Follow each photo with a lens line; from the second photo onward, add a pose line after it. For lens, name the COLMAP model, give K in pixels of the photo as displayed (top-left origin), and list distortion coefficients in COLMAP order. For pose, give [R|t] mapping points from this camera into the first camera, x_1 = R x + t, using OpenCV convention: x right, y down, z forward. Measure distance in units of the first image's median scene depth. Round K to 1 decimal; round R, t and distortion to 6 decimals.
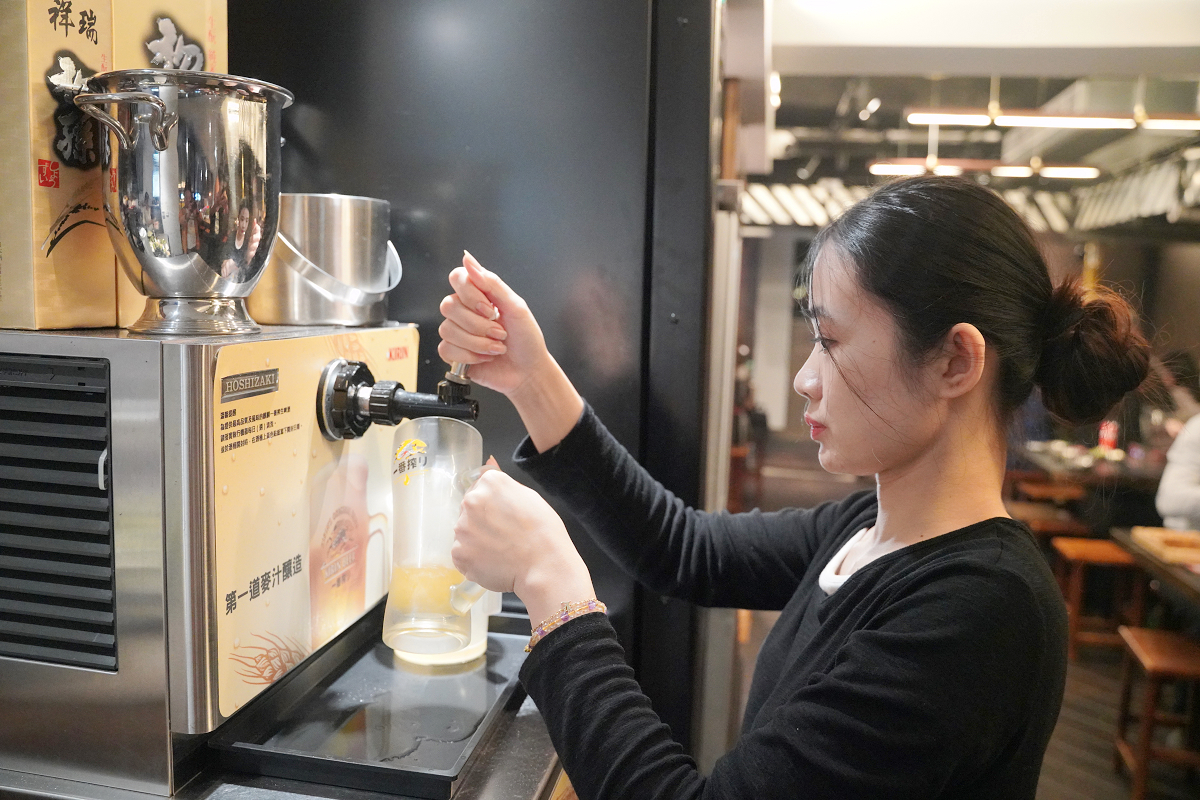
lens RADIAL K [[980.7, 0, 595.8], [0, 980.7, 408.2], [0, 0, 1]] dist [-0.004967, 0.008185]
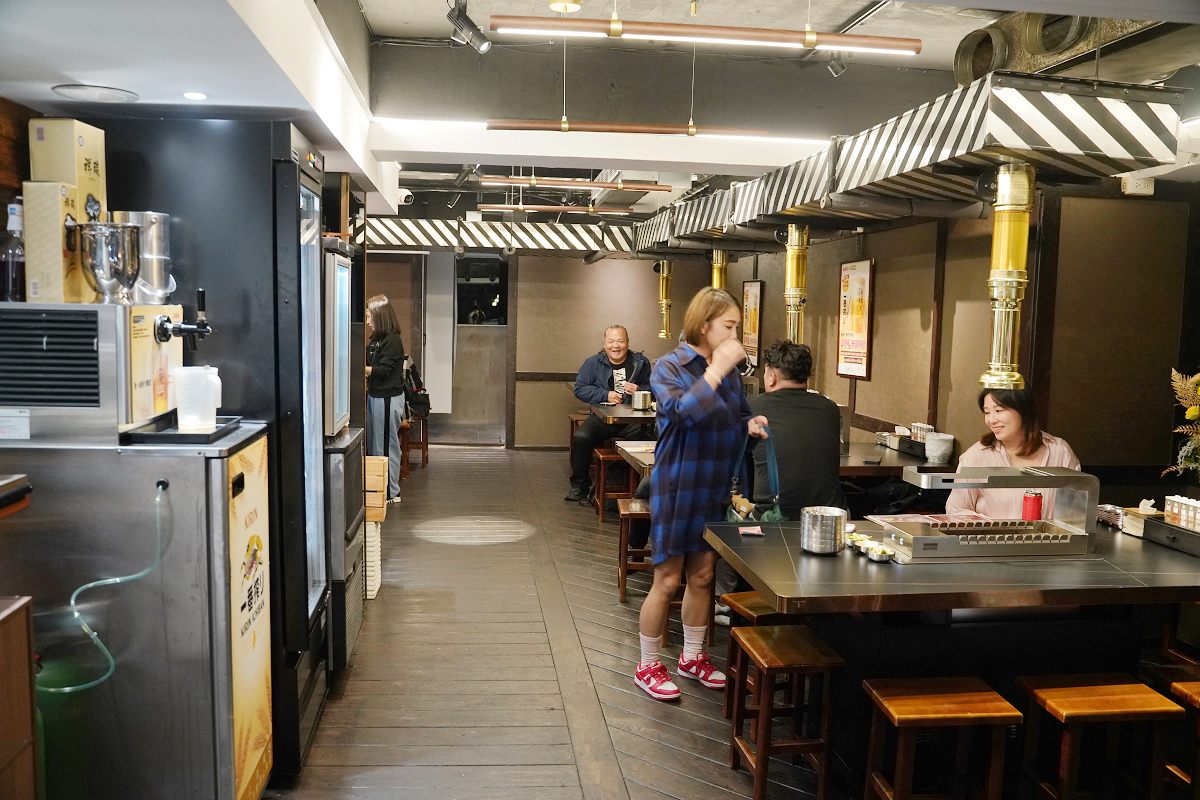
lens RADIAL K [[980.7, 0, 595.8], [0, 980.7, 408.2], [0, 0, 1]] dist [-0.004967, 0.008185]
pose [[0.954555, -0.045255, 0.294578, 0.108628], [0.049233, 0.998769, -0.006099, 0.338362], [-0.293940, 0.020325, 0.955608, -2.343495]]
